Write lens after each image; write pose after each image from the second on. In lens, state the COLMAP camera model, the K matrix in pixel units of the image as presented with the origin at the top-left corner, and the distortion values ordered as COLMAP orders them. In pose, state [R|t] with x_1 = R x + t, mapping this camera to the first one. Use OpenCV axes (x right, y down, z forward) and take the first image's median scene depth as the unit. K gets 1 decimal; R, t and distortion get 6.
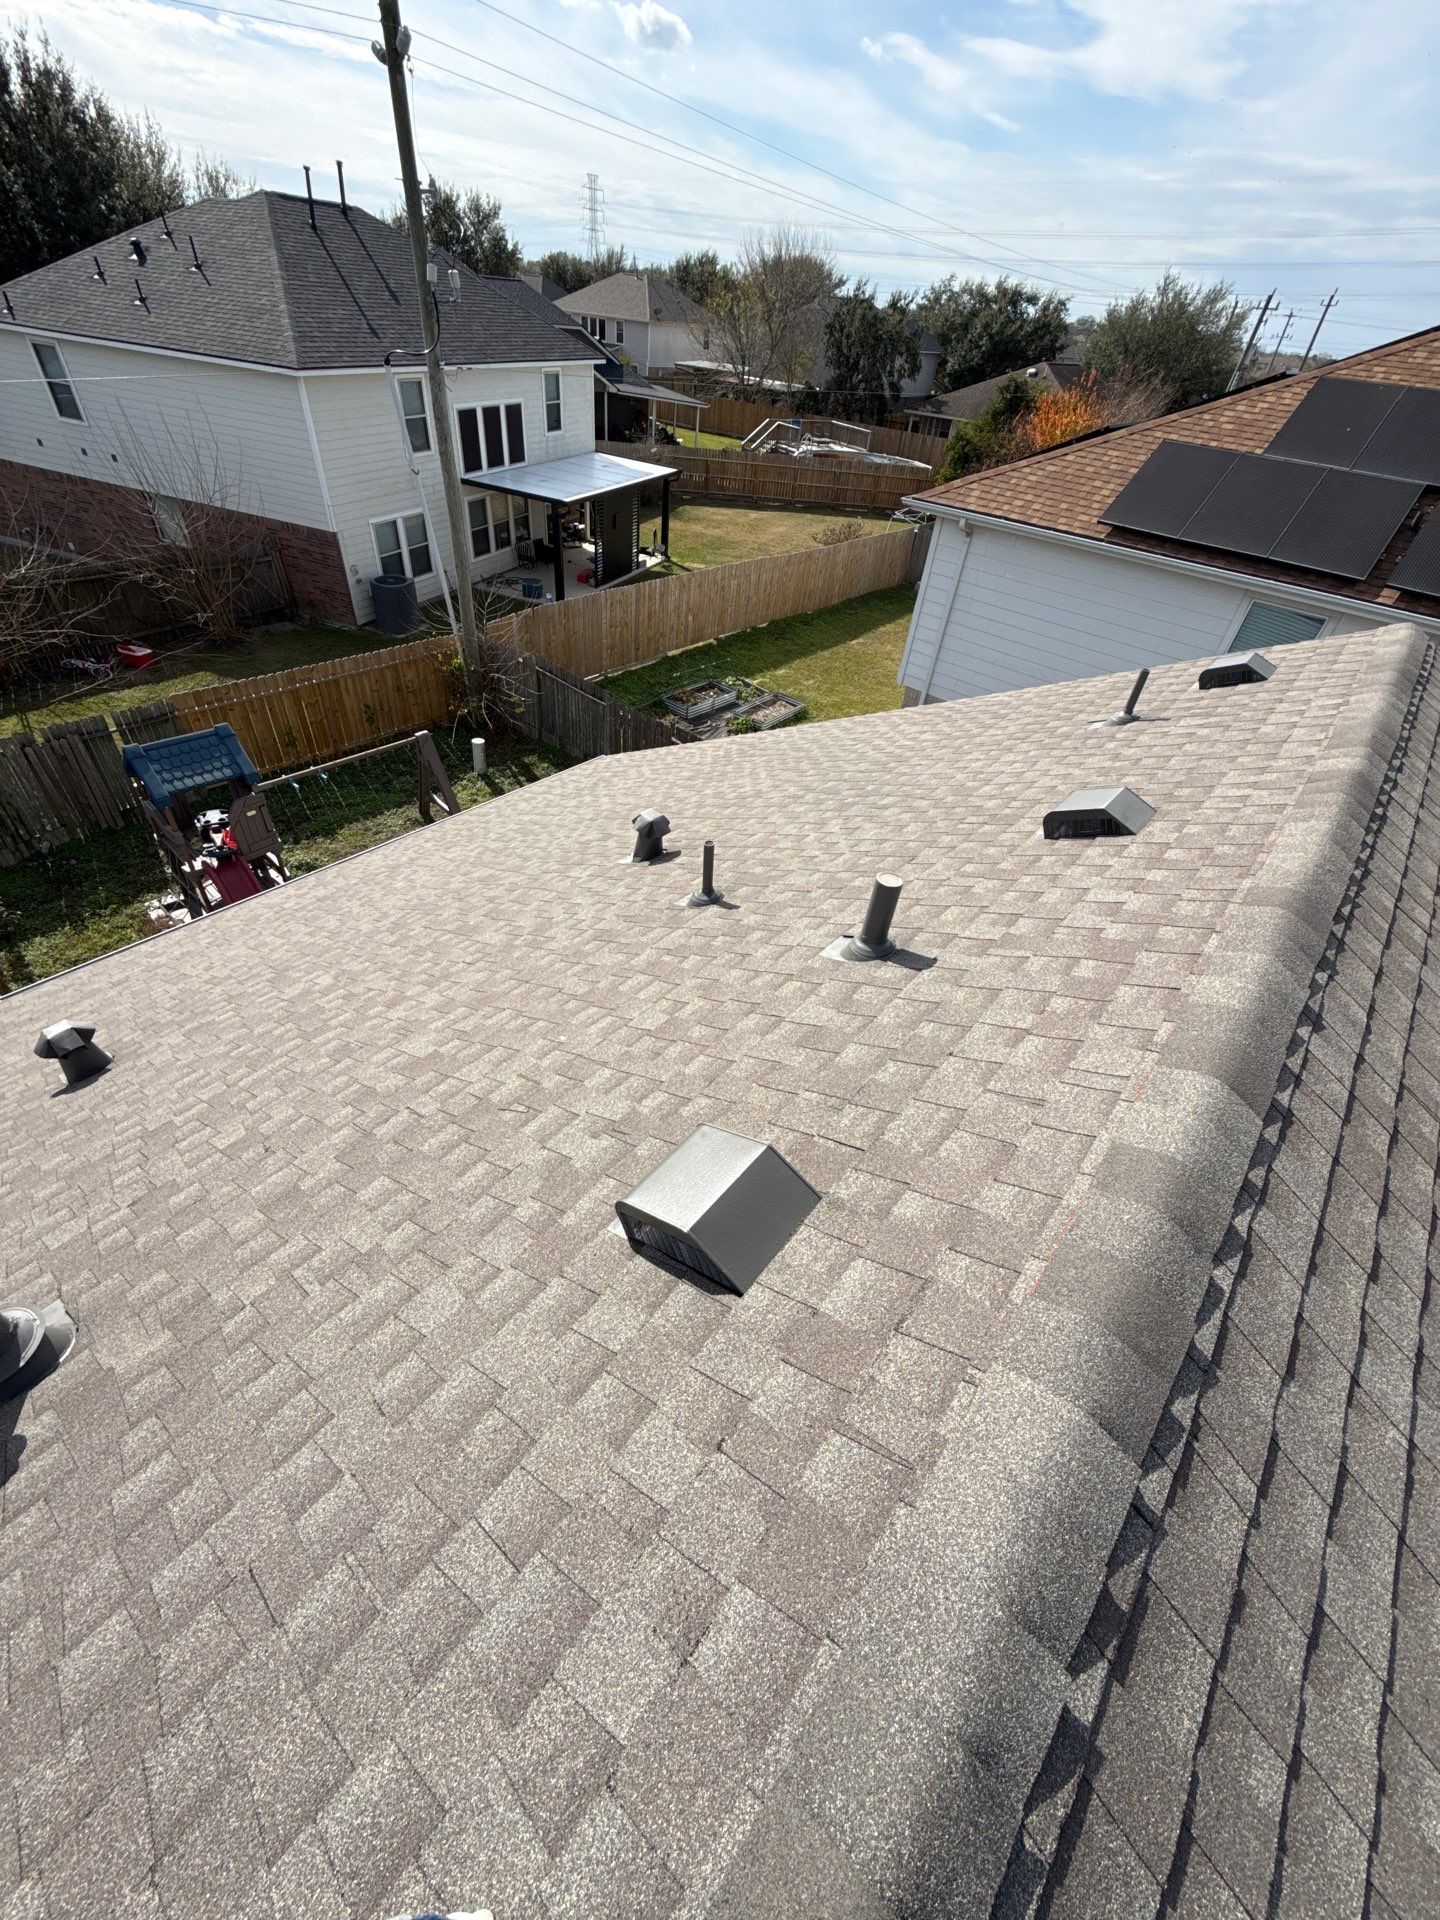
lens RADIAL K [[760.6, 0, 720.0], [0, 760.6, 960.0], [0, 0, 1]] dist [0.000525, -0.000259]
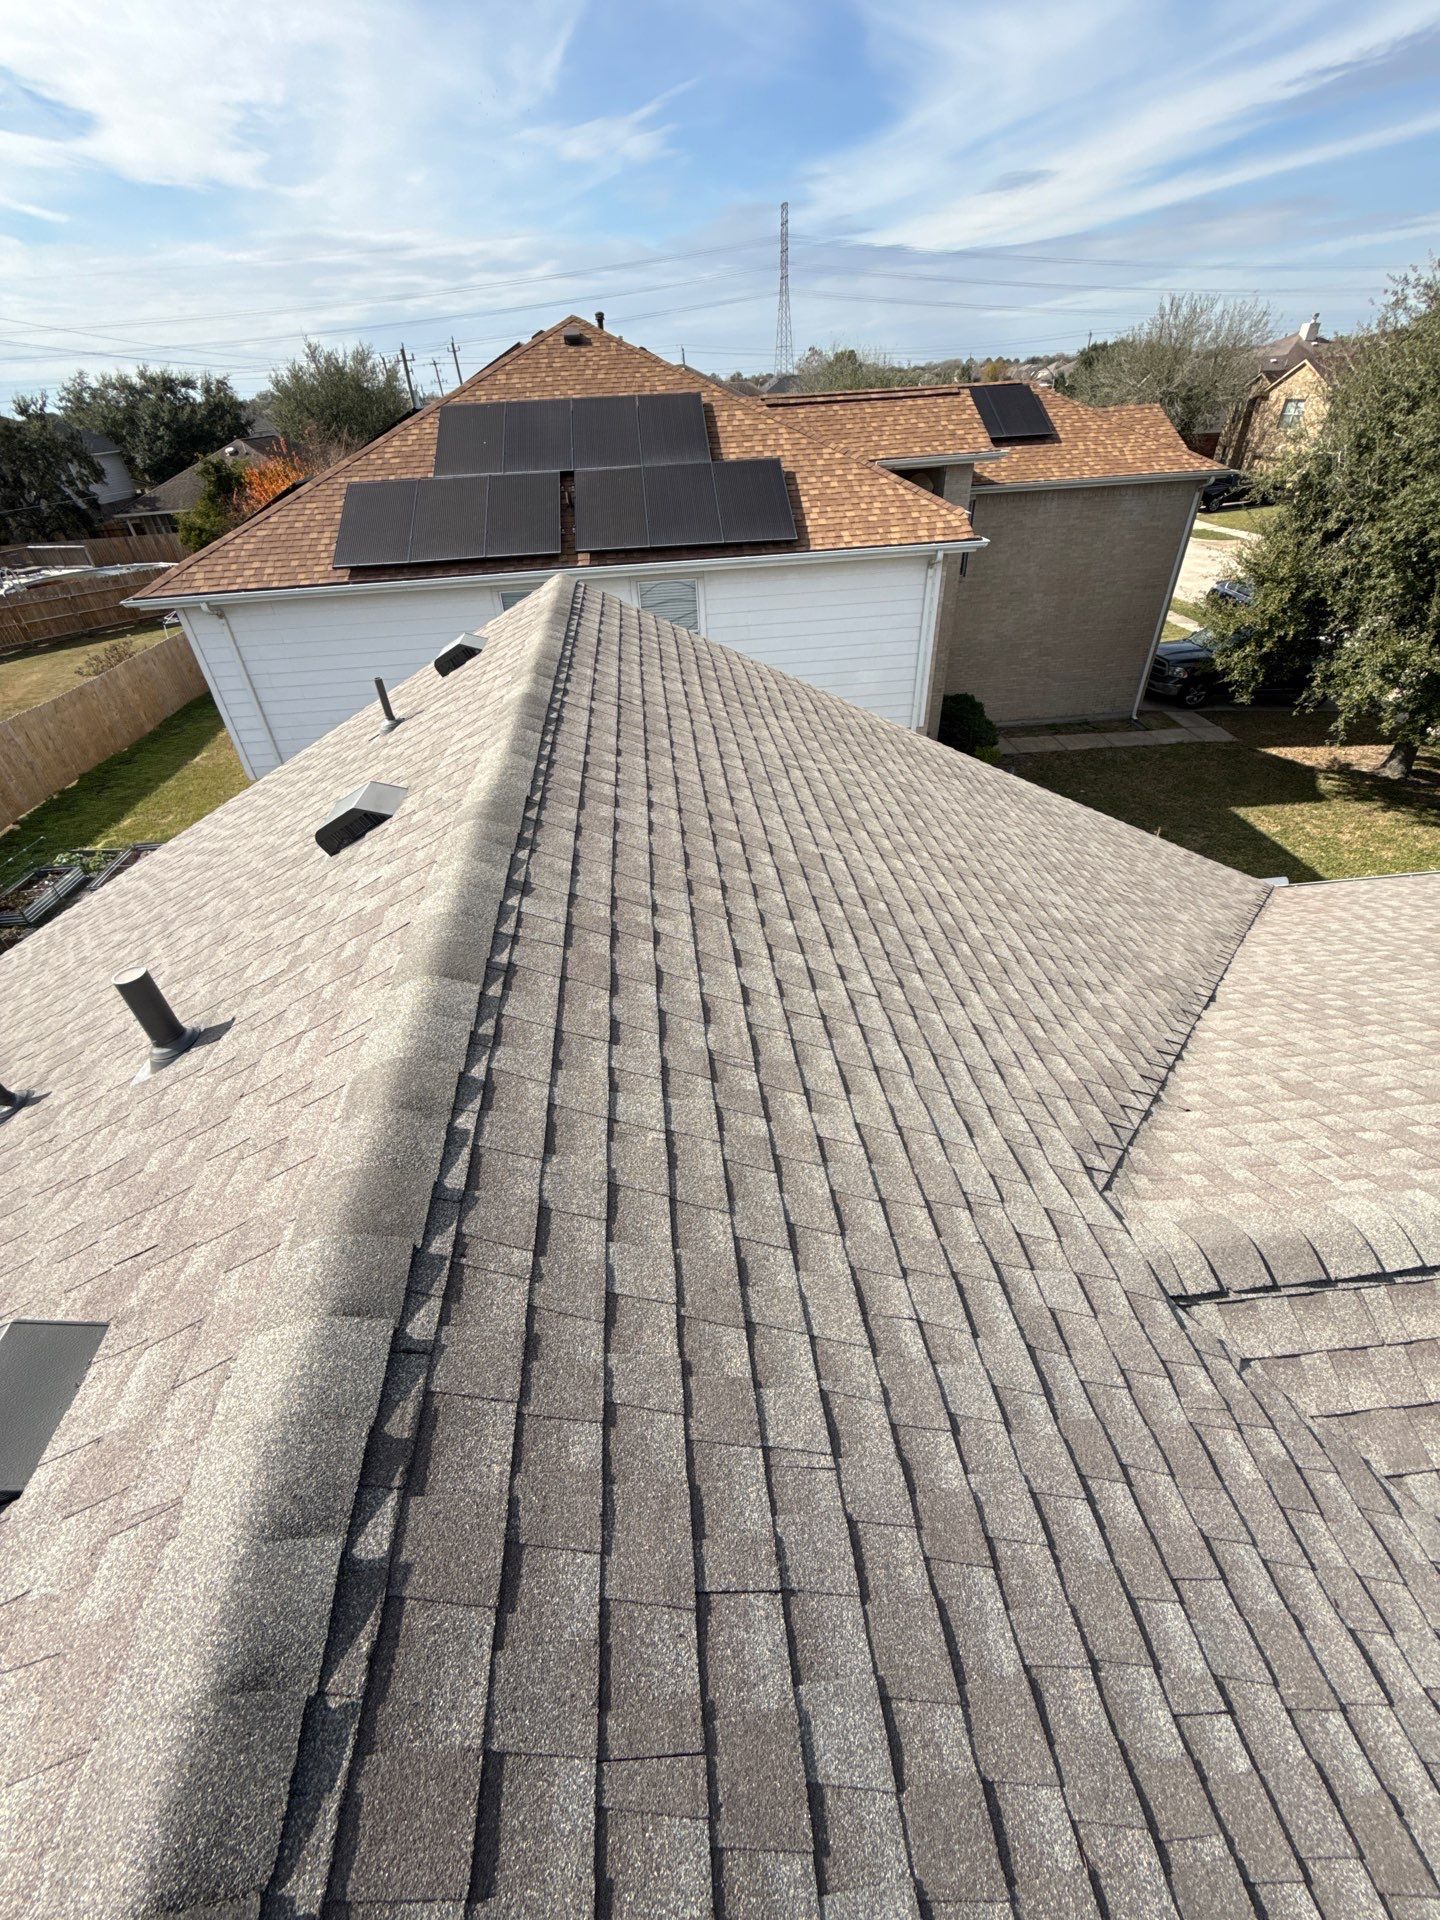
lens RADIAL K [[760.6, 0, 720.0], [0, 760.6, 960.0], [0, 0, 1]] dist [0.000525, -0.000259]
pose [[0.692182, -0.522178, 0.498212, 0.195789], [0.548331, 0.829334, 0.107415, 0.123209], [-0.469274, 0.198834, 0.860376, -0.087501]]
